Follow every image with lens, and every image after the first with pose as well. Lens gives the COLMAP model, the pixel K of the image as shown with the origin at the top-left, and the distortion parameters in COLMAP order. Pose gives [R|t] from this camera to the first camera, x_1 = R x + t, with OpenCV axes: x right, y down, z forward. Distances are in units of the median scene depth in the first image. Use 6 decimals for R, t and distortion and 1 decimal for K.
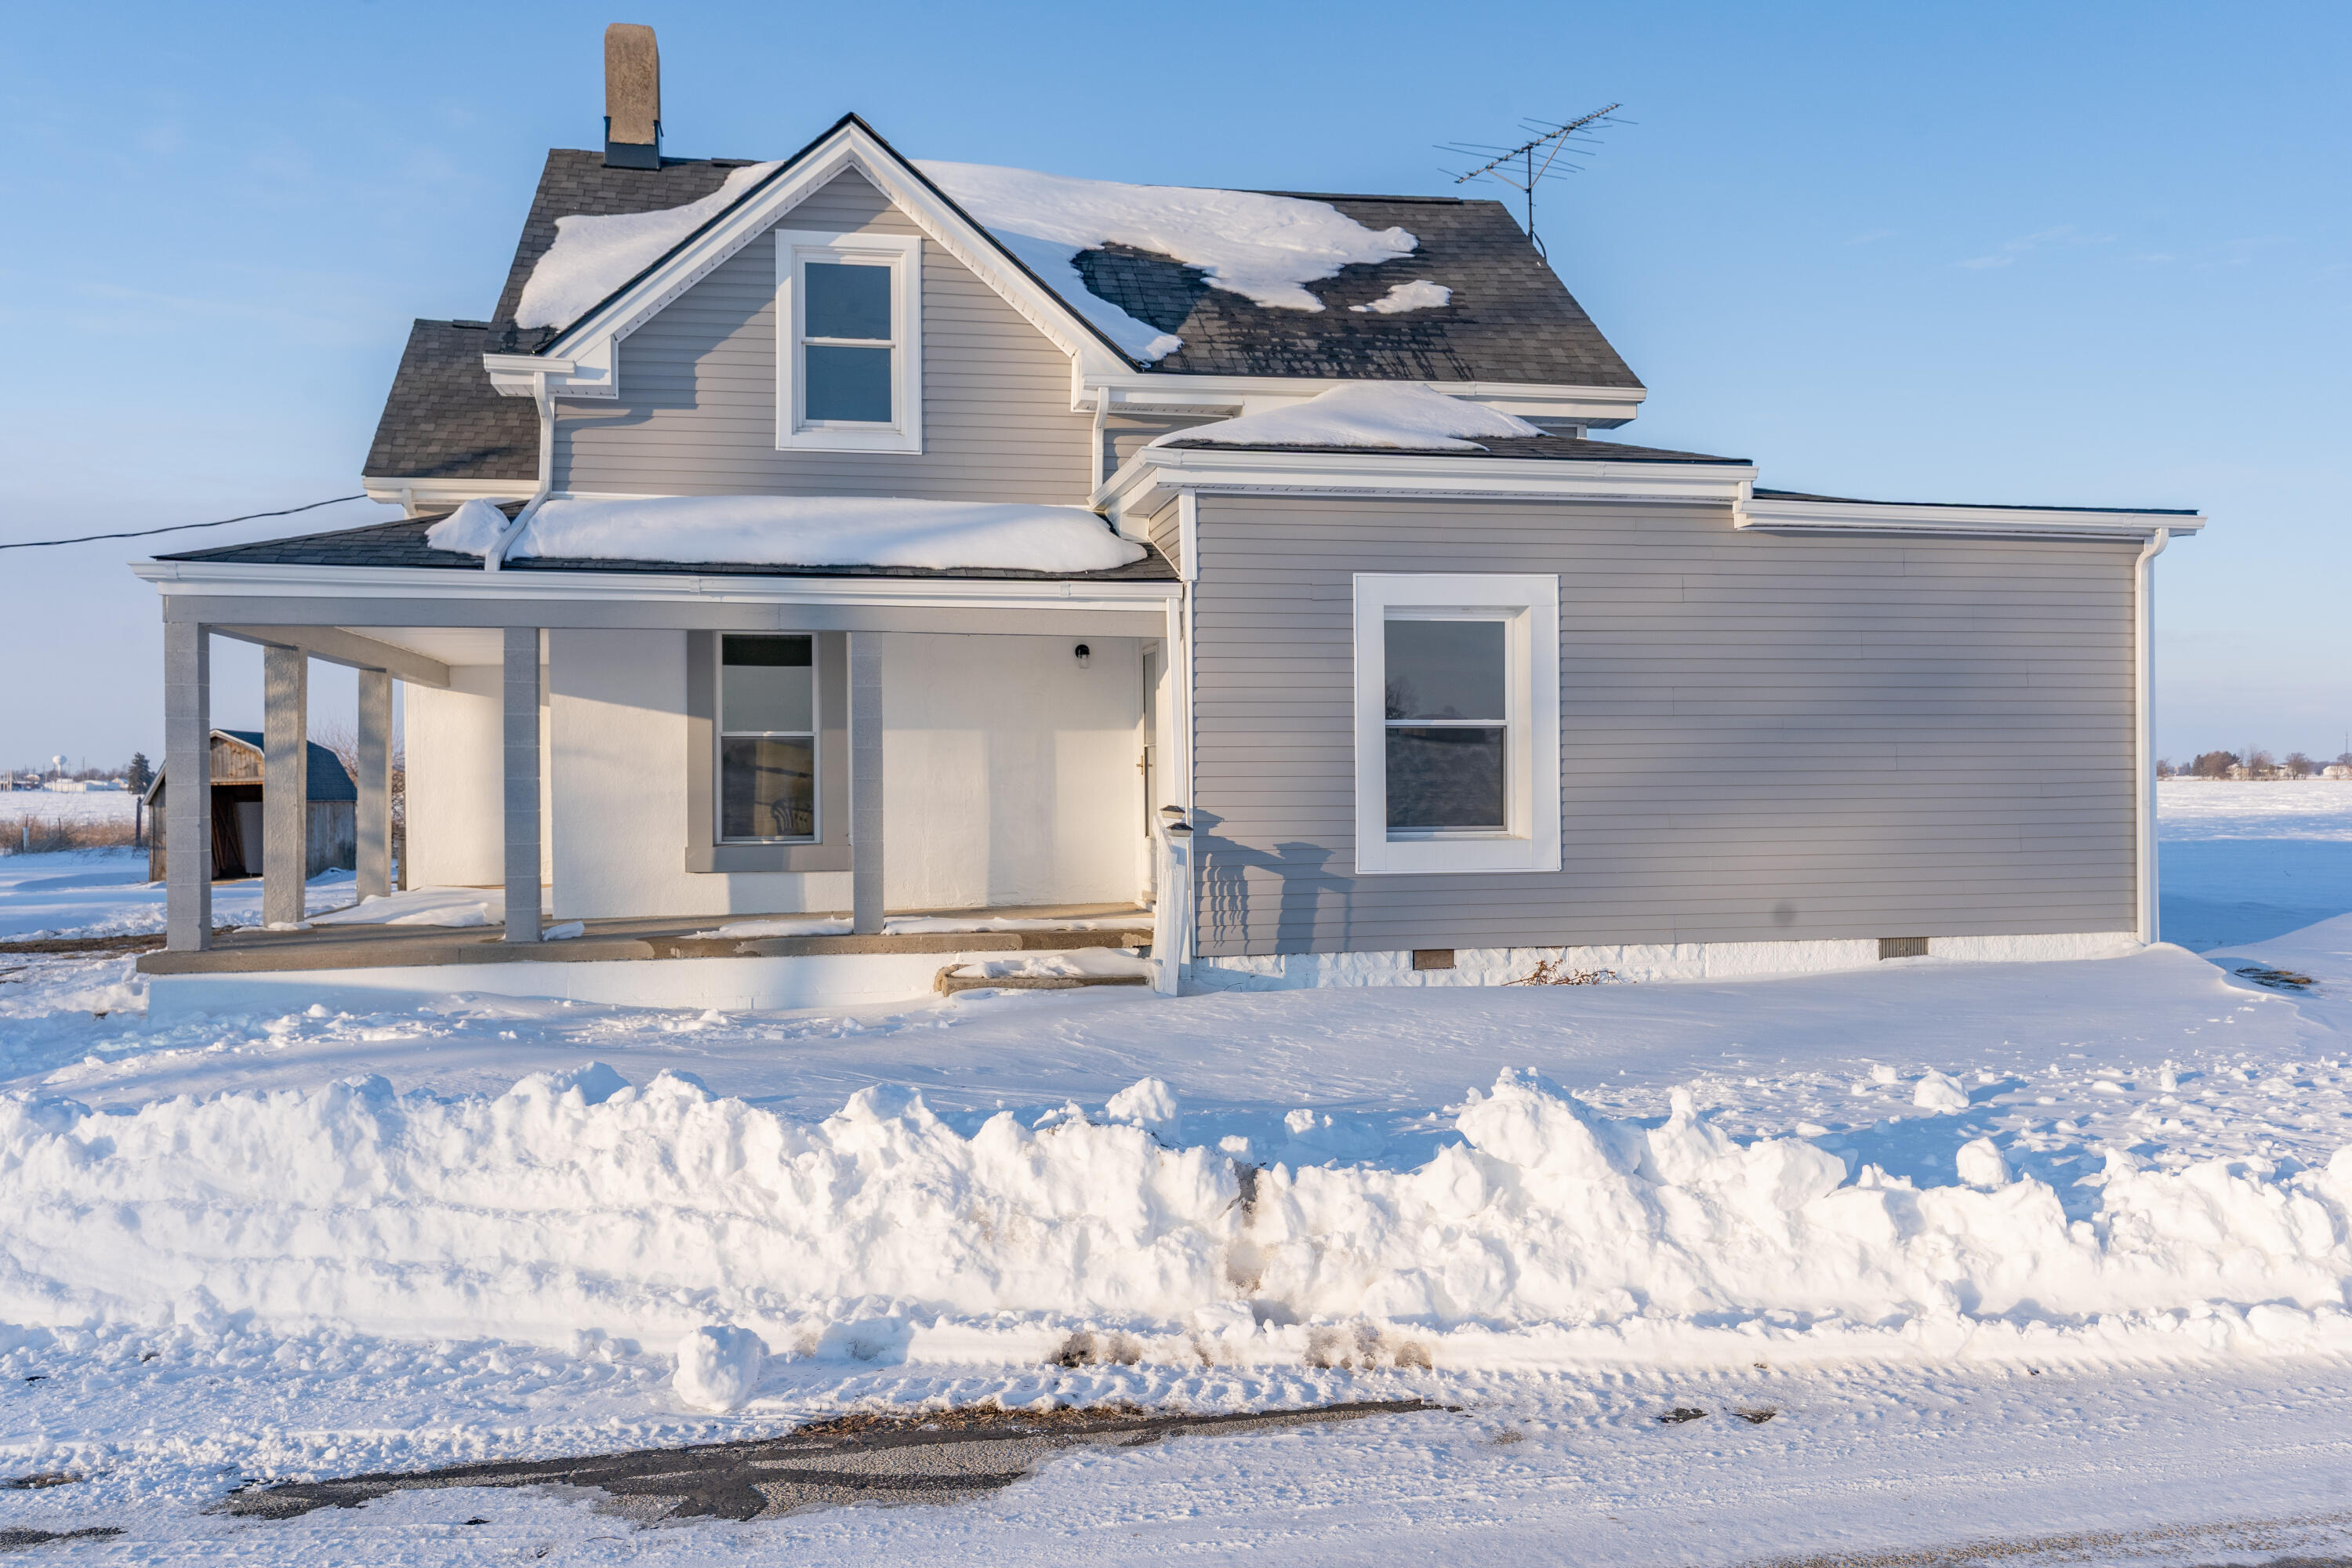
lens RADIAL K [[1874.6, 0, 1176.0], [0, 1874.6, 784.0], [0, 0, 1]] dist [0.000739, -0.005273]
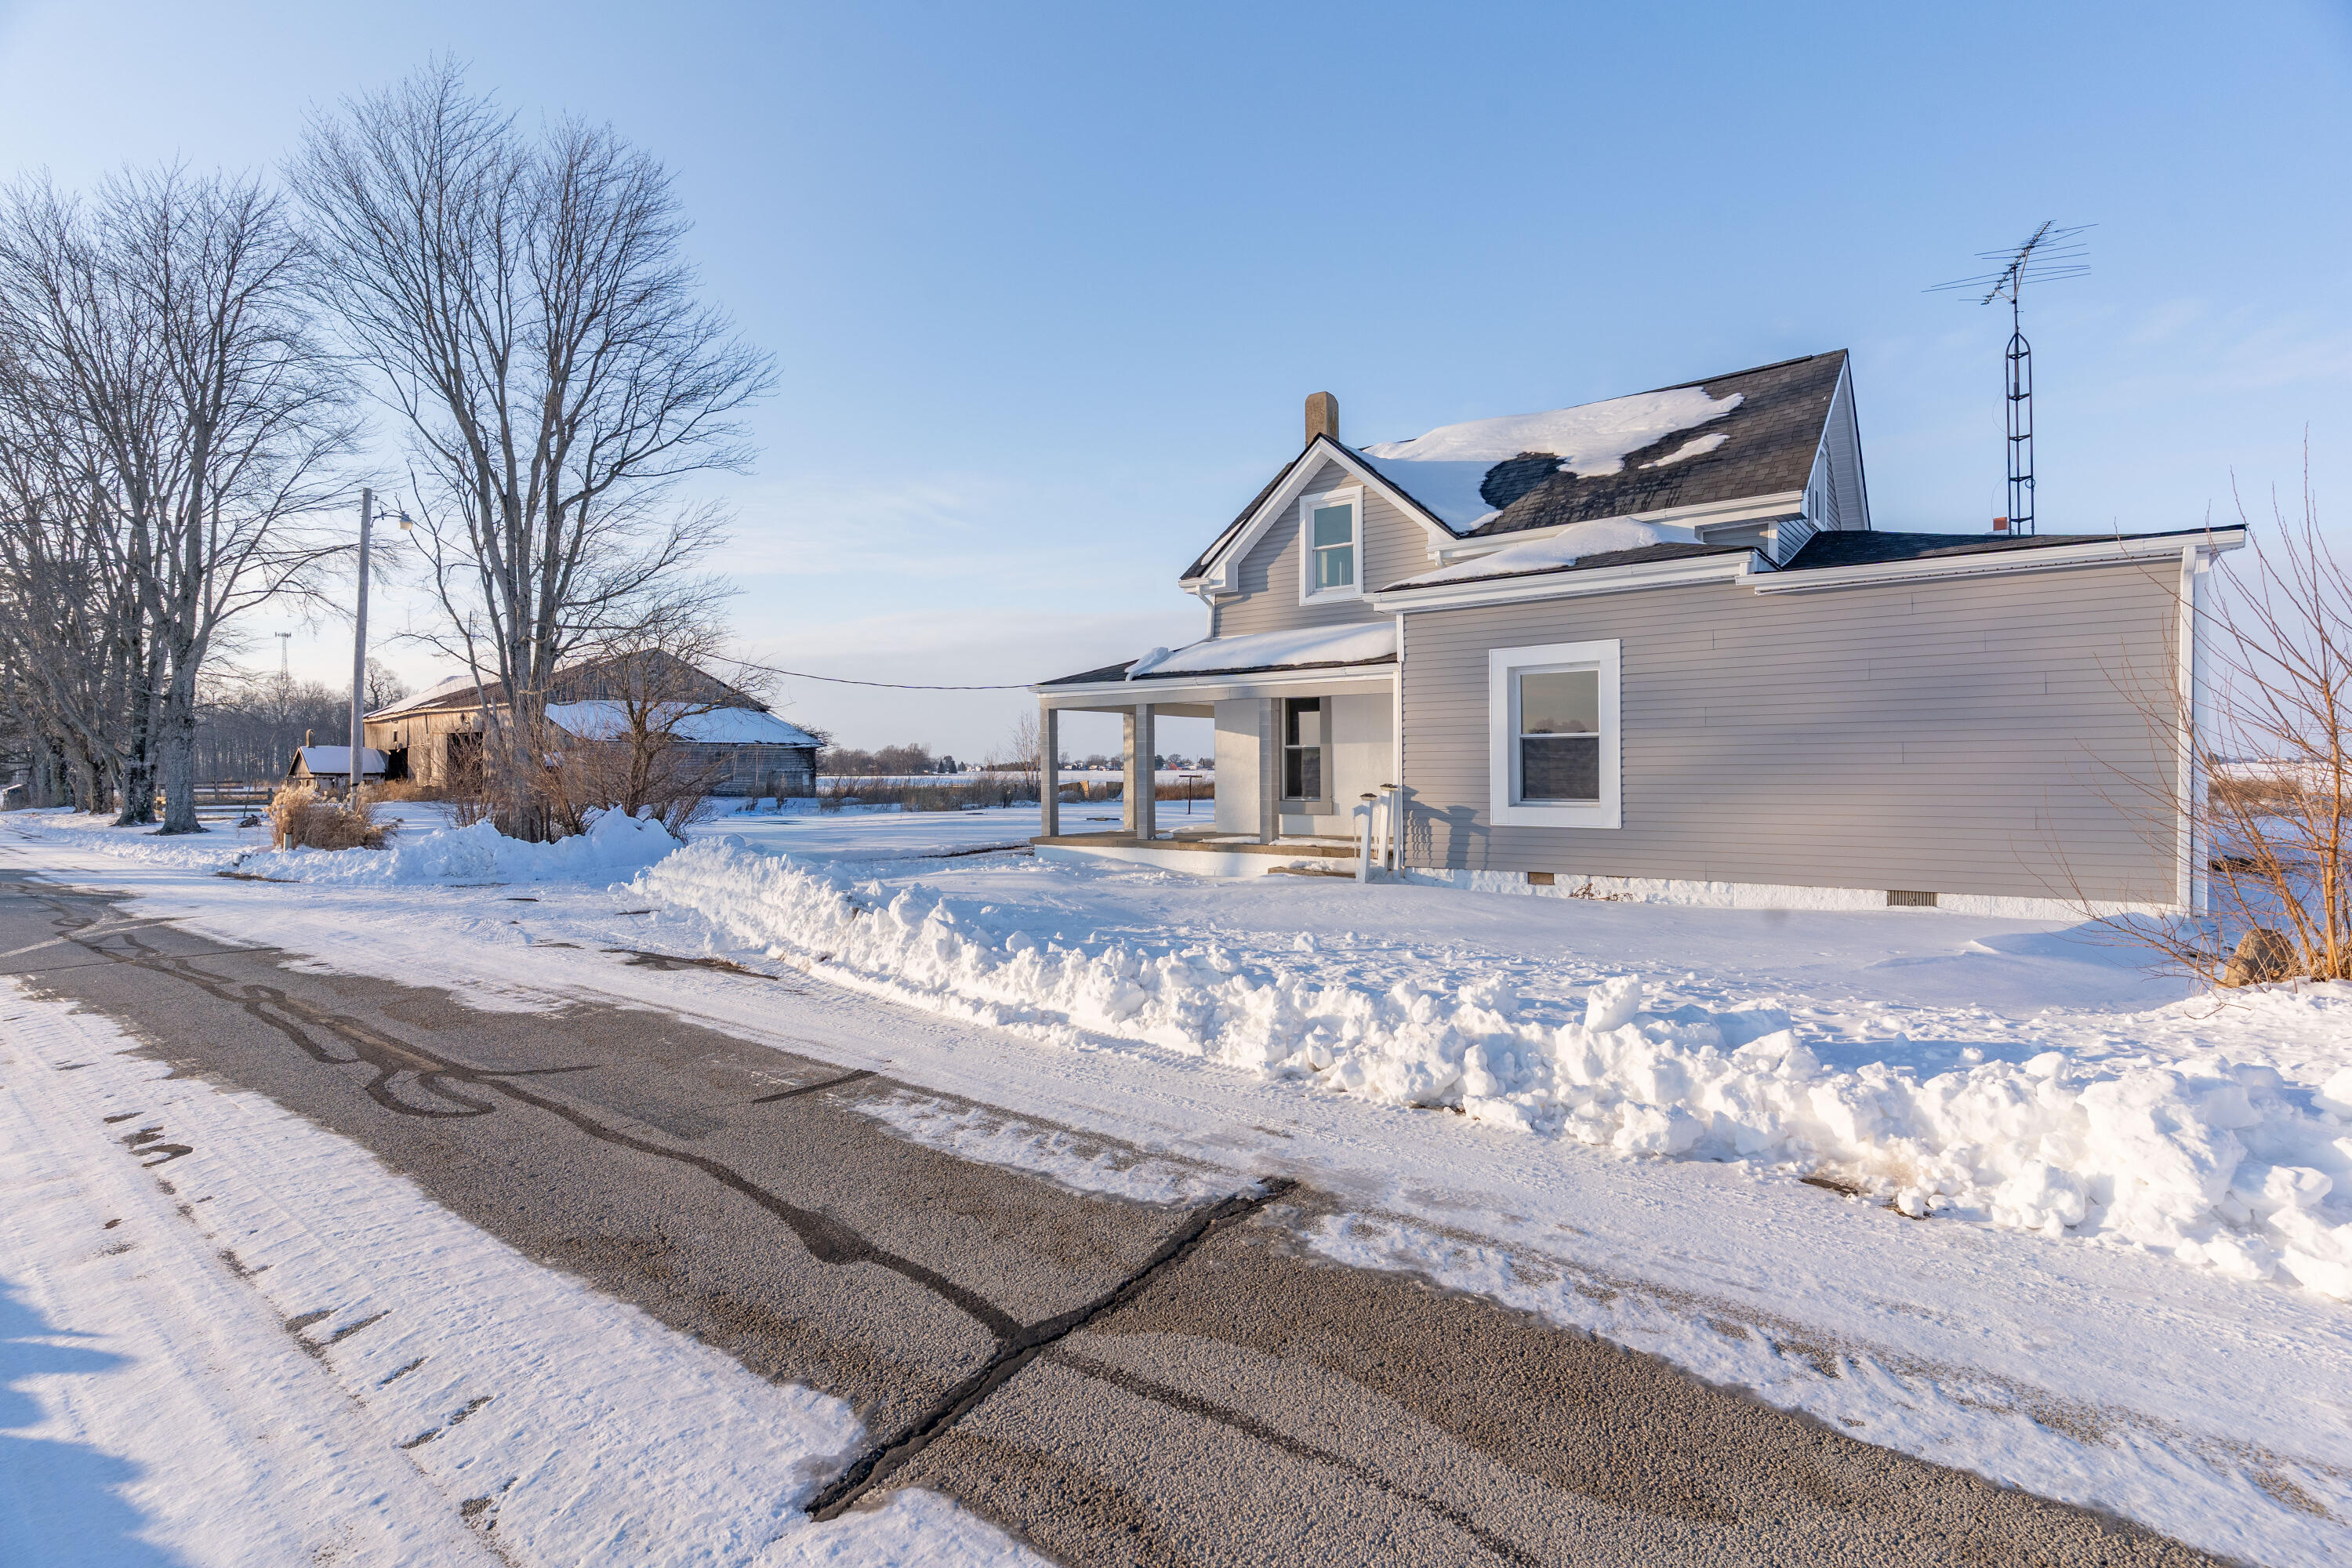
lens RADIAL K [[1165.8, 0, 1170.5], [0, 1165.8, 785.8], [0, 0, 1]] dist [0.002256, 0.000352]
pose [[0.644923, 0.012306, -0.764148, 0.719663], [0.000991, 0.999856, 0.016939, -0.006307], [0.764247, -0.011681, 0.644818, 0.087644]]
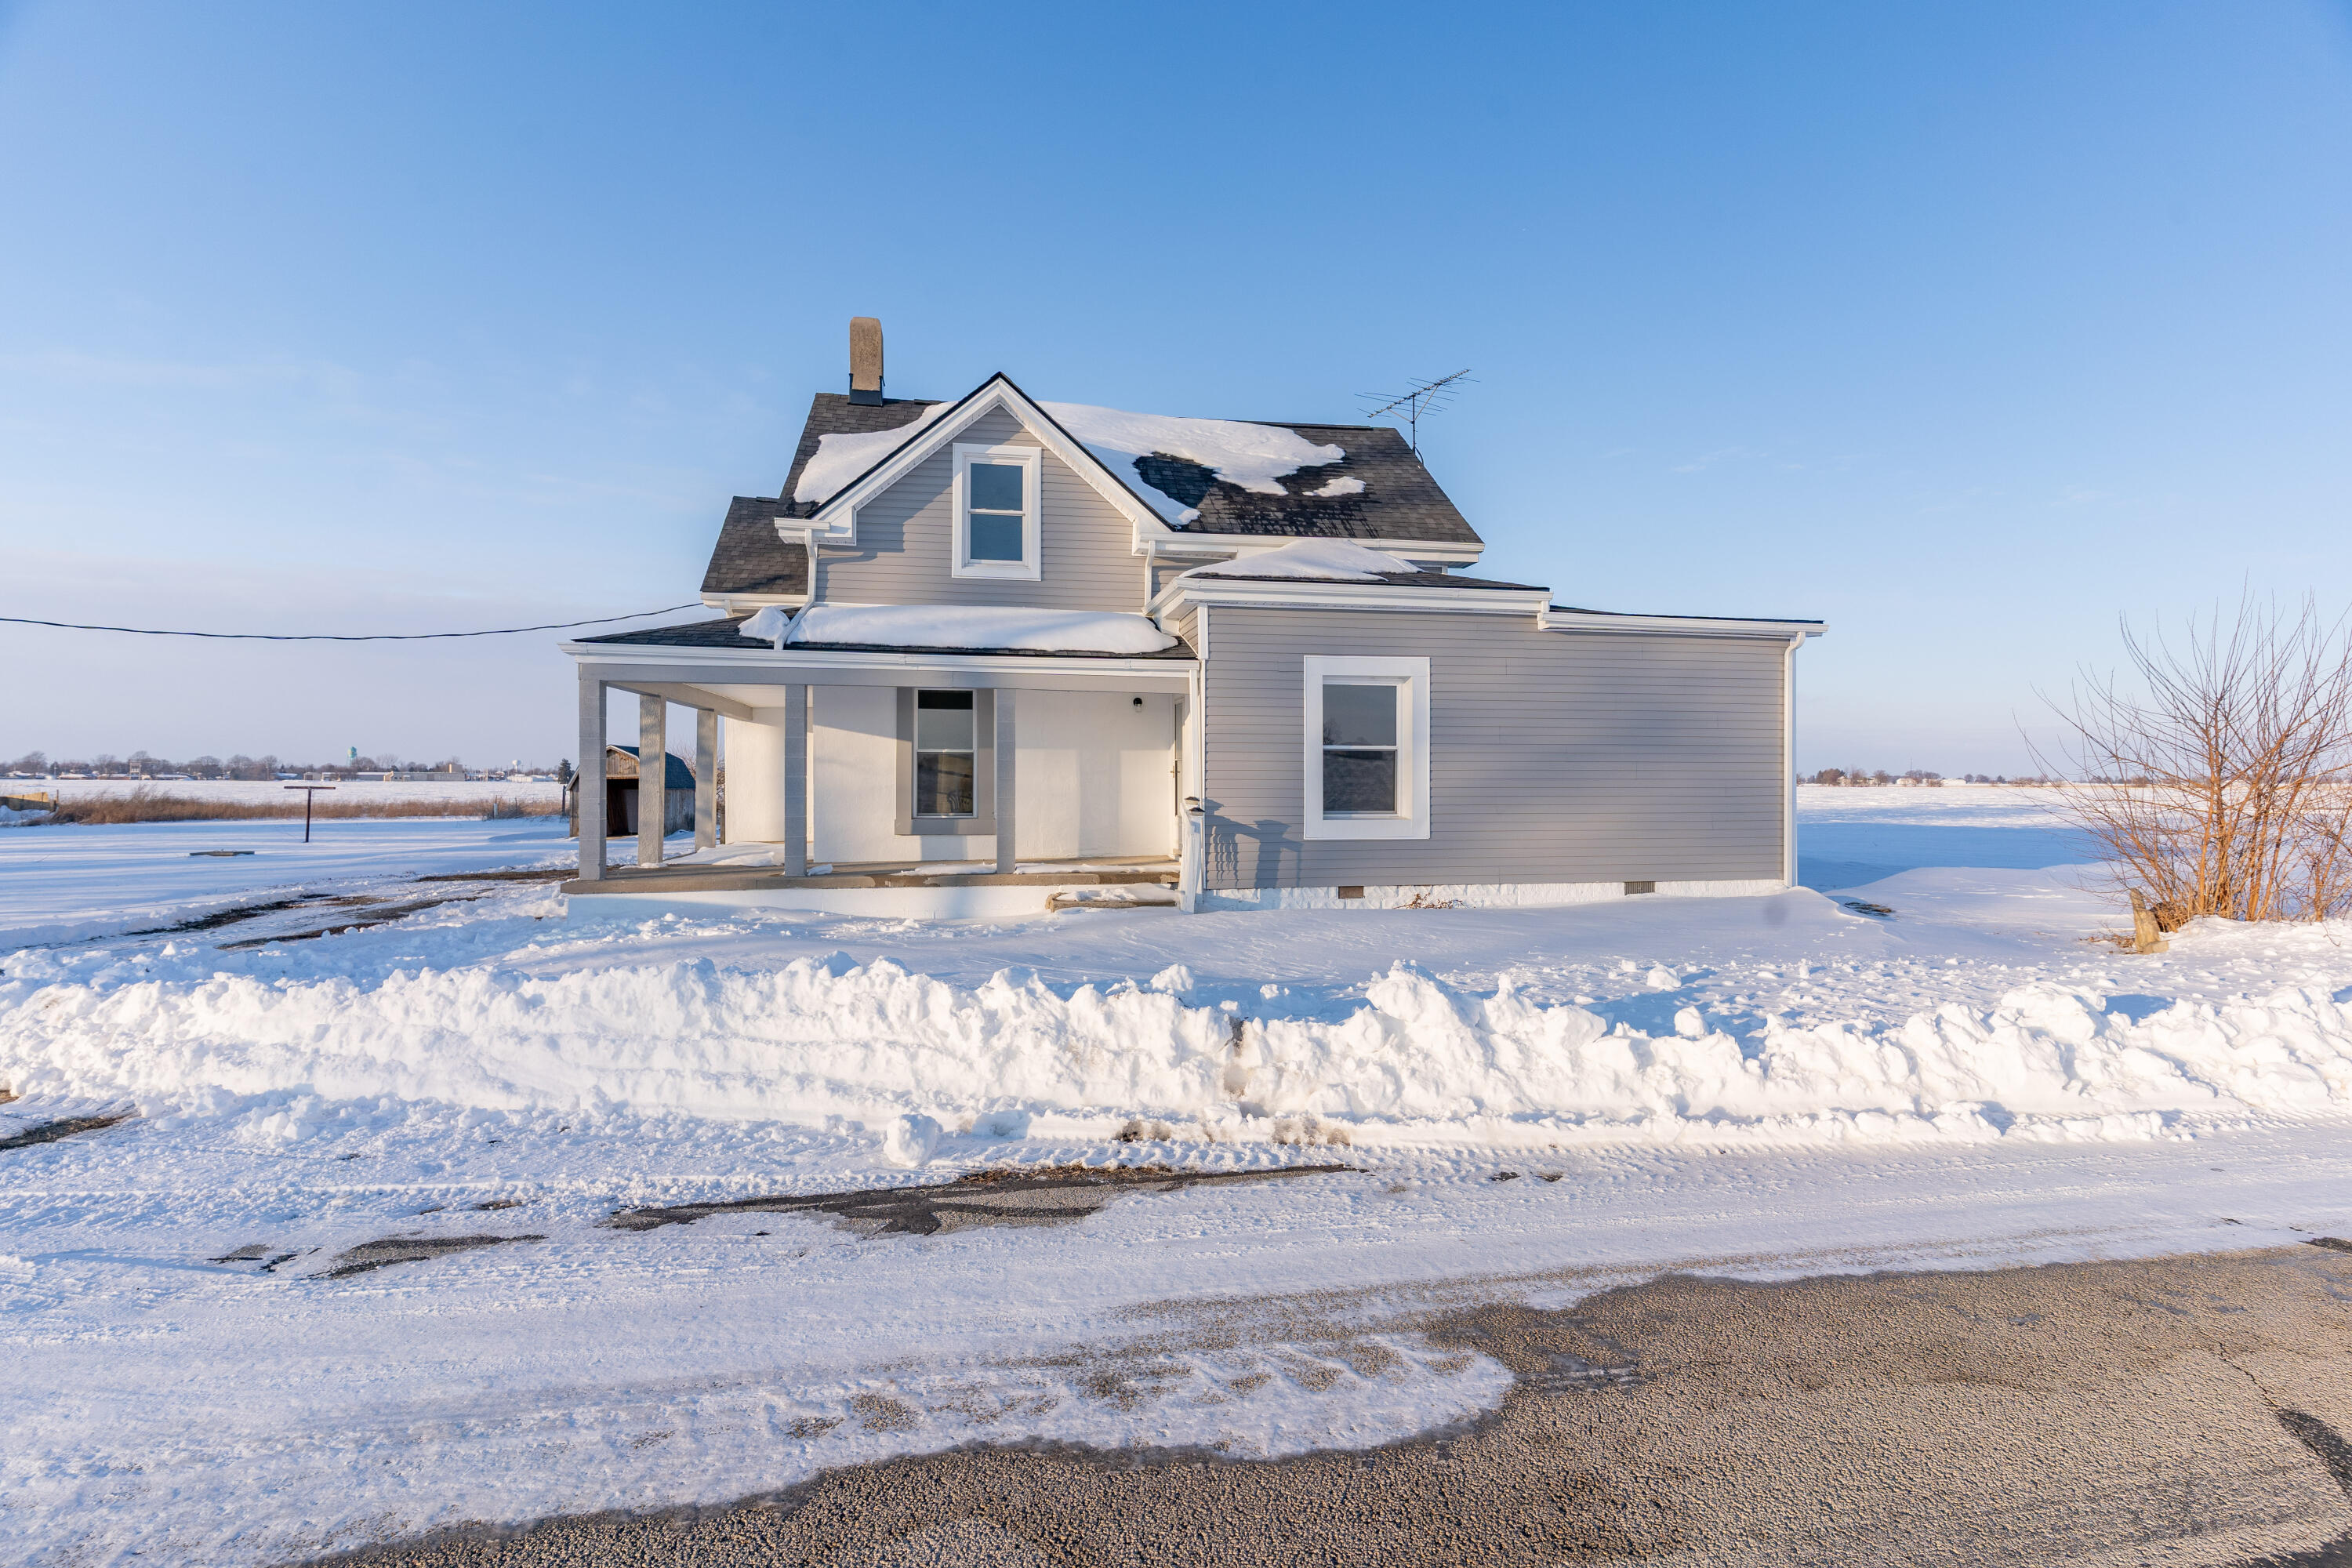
lens RADIAL K [[1140.4, 0, 1183.3], [0, 1140.4, 783.4], [0, 0, 1]] dist [0.000007, -0.000878]
pose [[0.999924, 0.008747, -0.008686, -0.001024], [-0.008744, 0.999962, 0.000467, -0.000465], [0.008690, -0.000391, 0.999962, 0.005234]]
